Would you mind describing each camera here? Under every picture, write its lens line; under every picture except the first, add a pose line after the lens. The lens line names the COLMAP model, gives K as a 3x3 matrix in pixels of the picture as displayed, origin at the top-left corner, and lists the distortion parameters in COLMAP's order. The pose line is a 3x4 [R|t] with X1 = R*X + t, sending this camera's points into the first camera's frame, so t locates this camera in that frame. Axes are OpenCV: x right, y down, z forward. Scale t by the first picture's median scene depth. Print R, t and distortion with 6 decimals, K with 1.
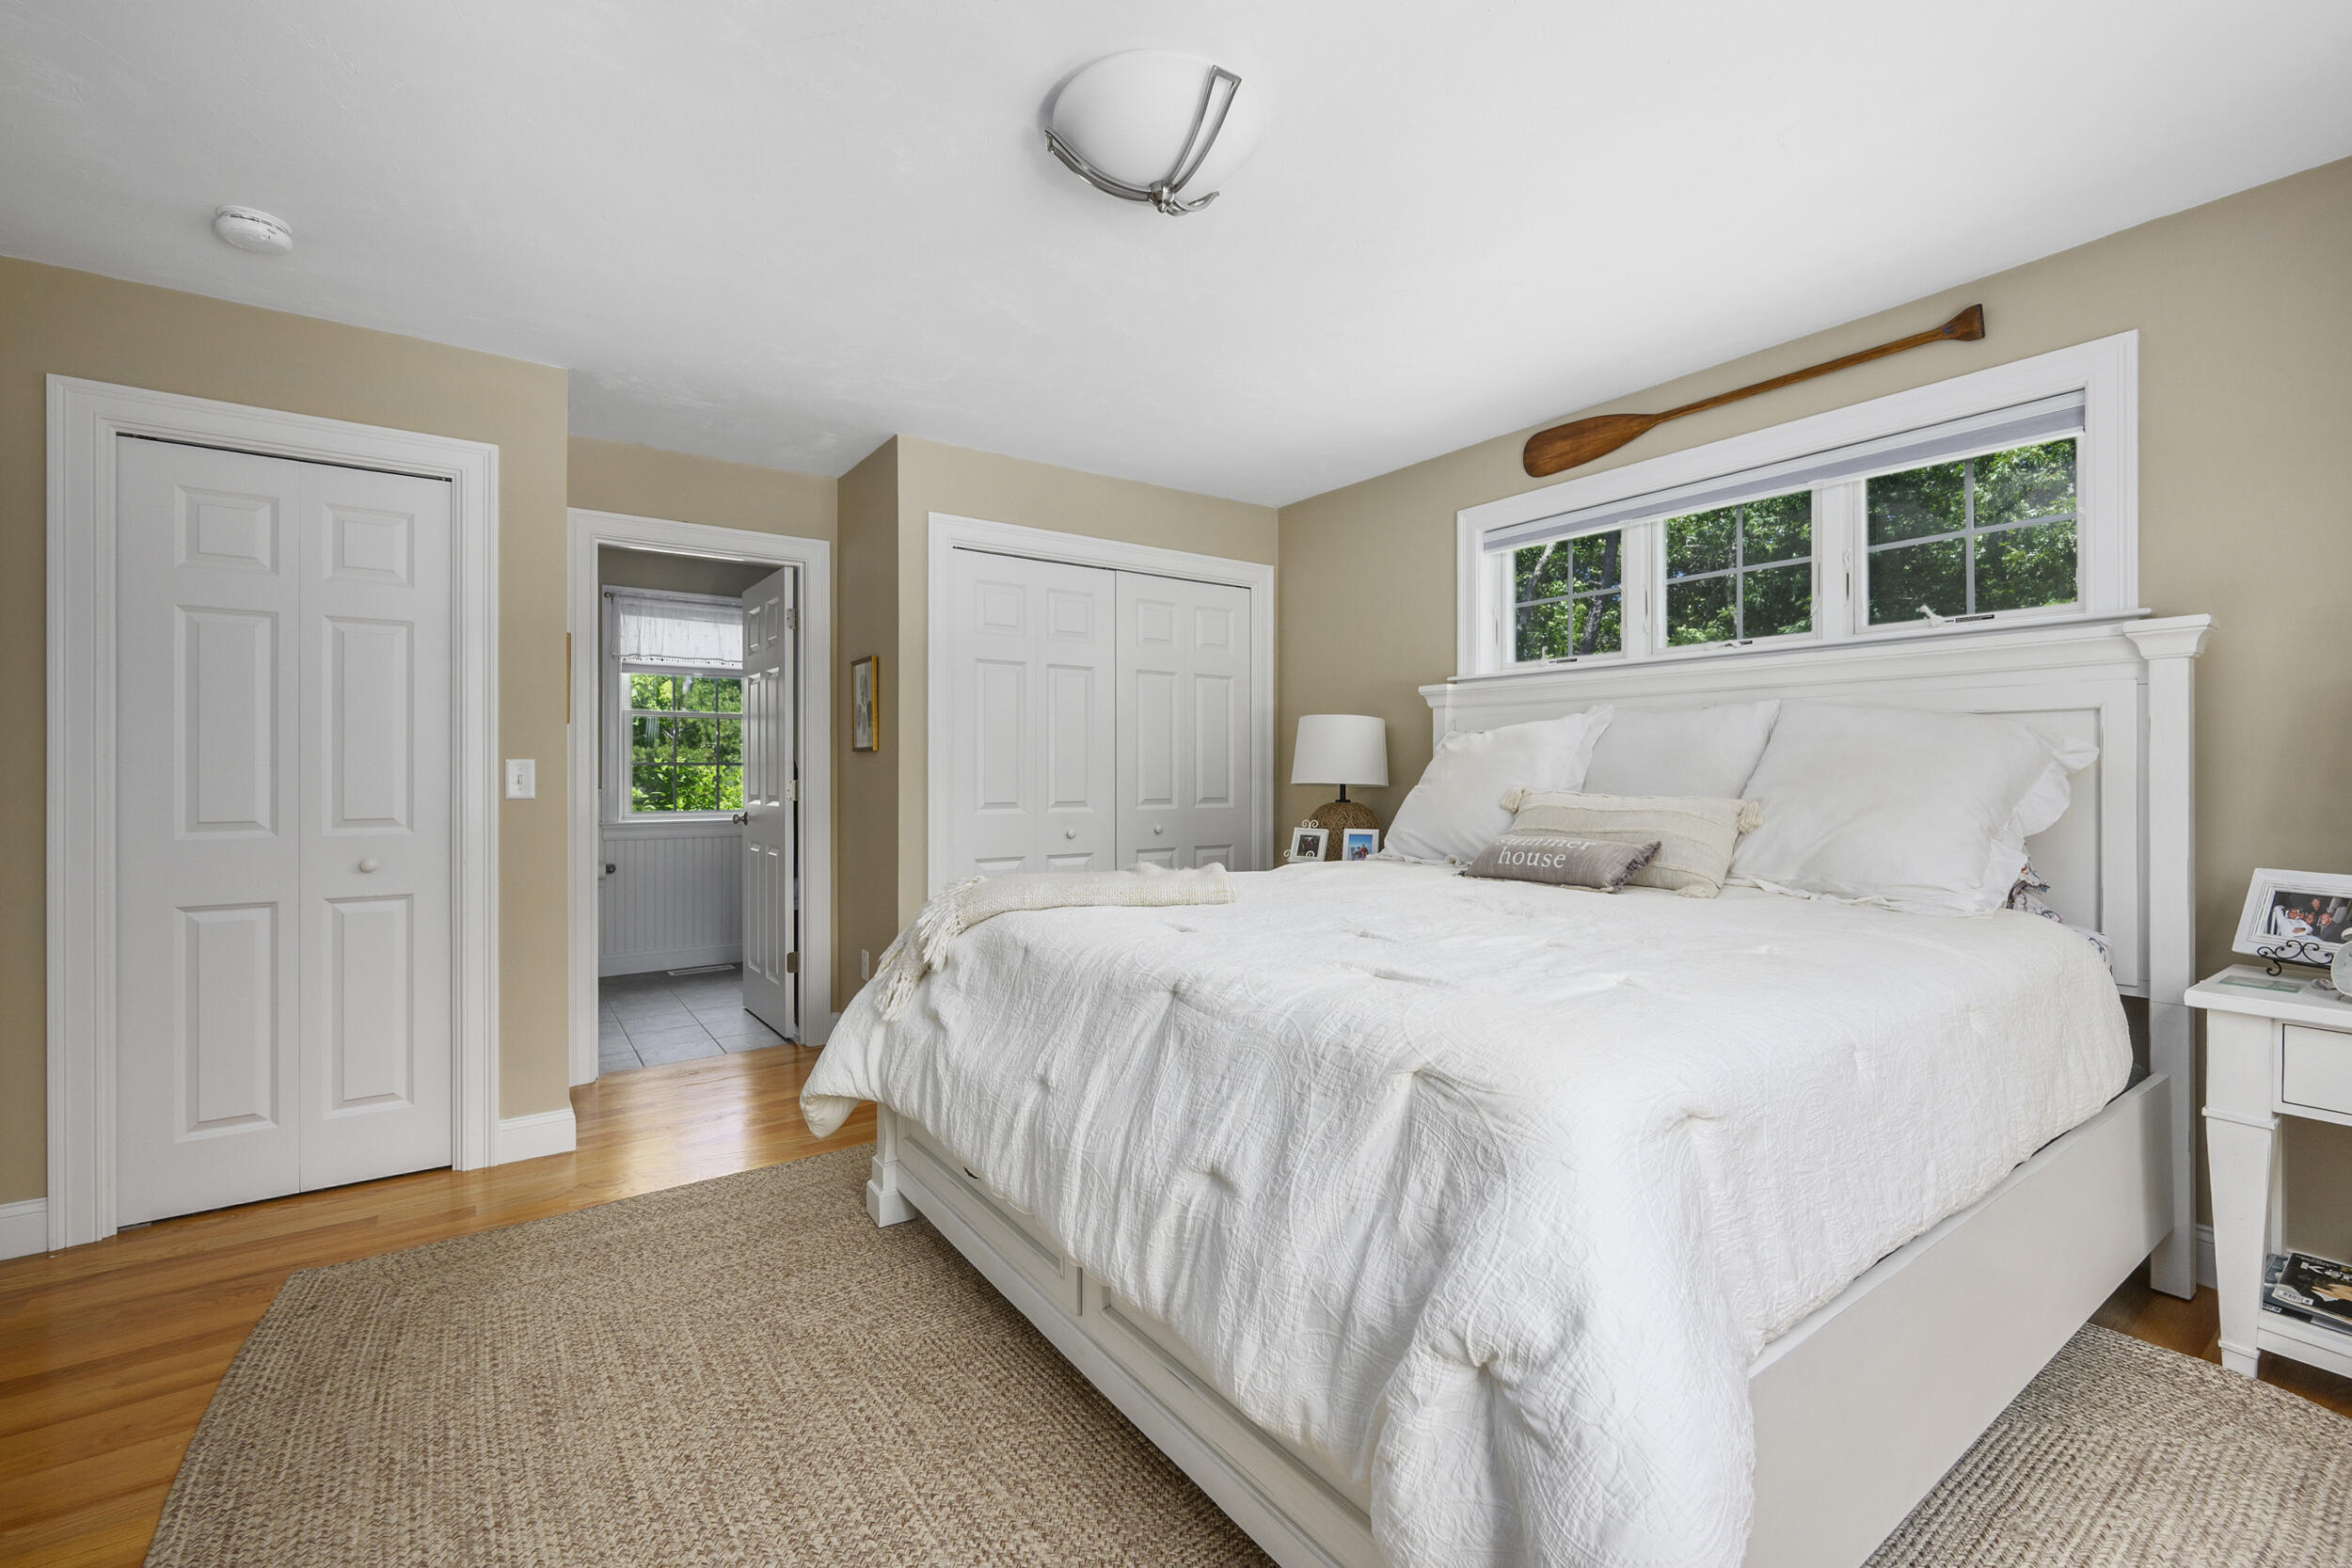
lens RADIAL K [[994.1, 0, 1176.0], [0, 994.1, 784.0], [0, 0, 1]] dist [0.000106, 0.000009]
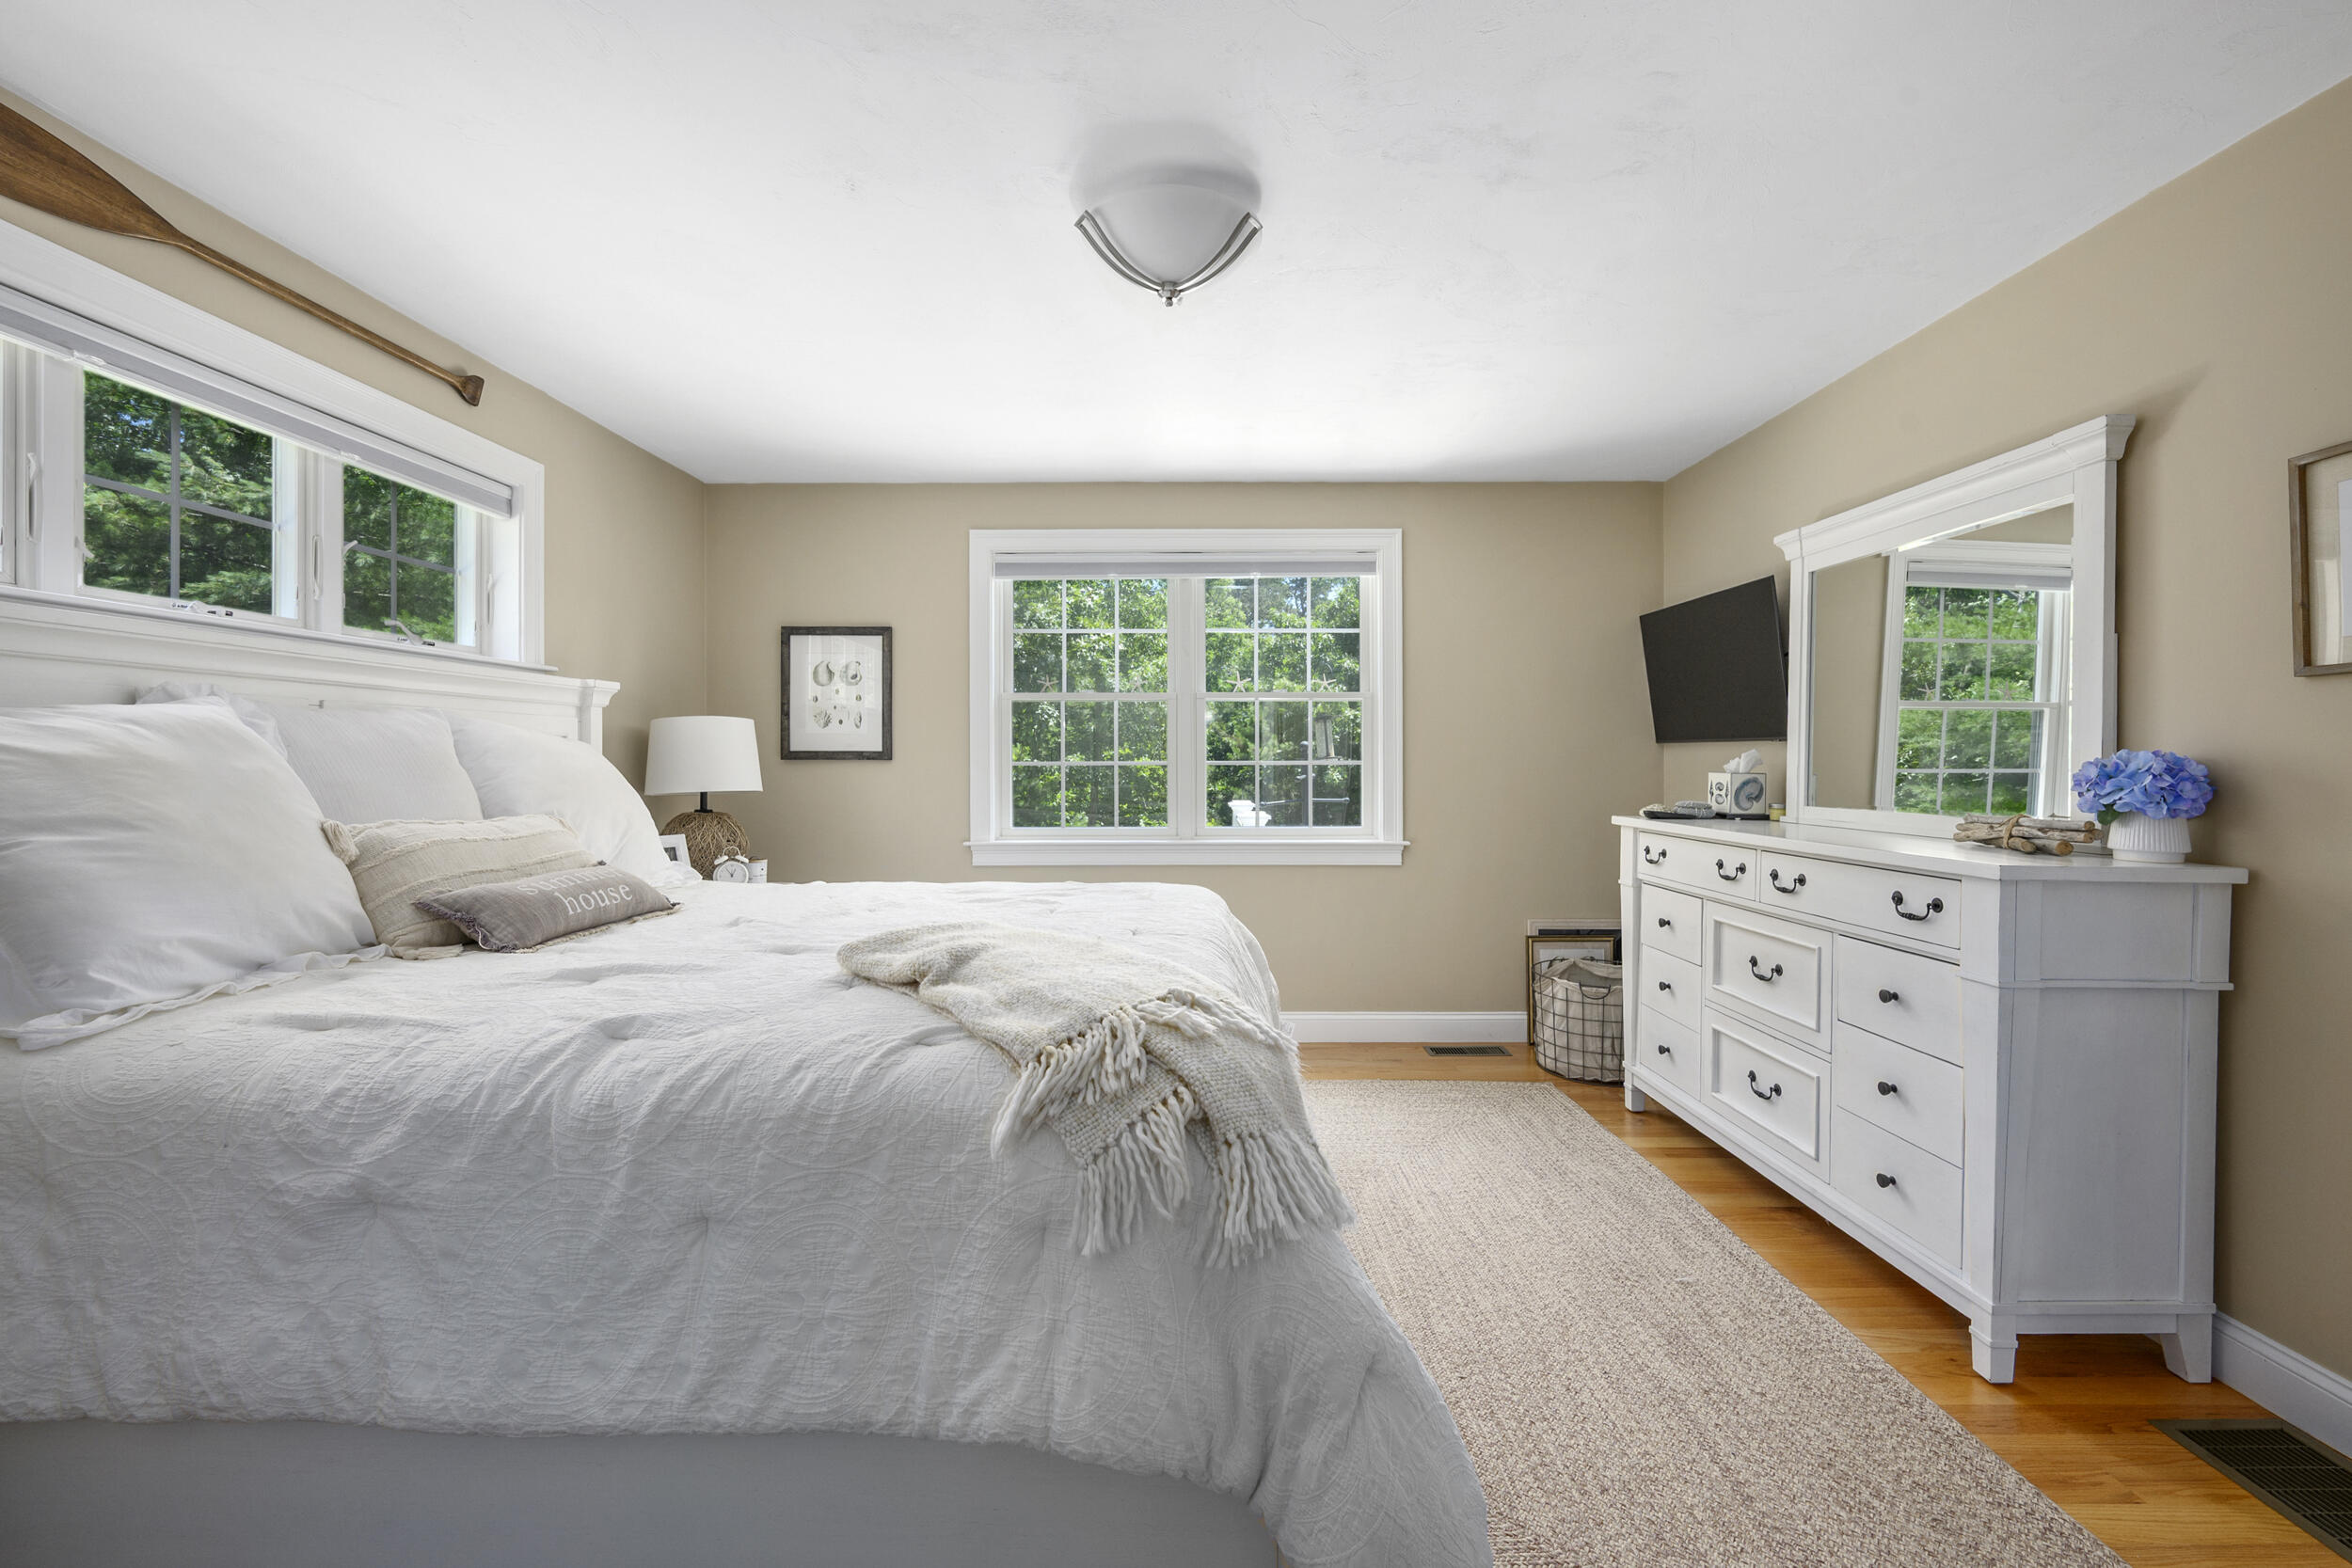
lens RADIAL K [[994.1, 0, 1176.0], [0, 994.1, 784.0], [0, 0, 1]] dist [0.000106, 0.000009]
pose [[-0.811673, 0.000007, 0.584112, -0.496555], [0.003337, 0.999984, 0.004625, -0.007393], [-0.584103, 0.005703, -0.811660, 1.293041]]
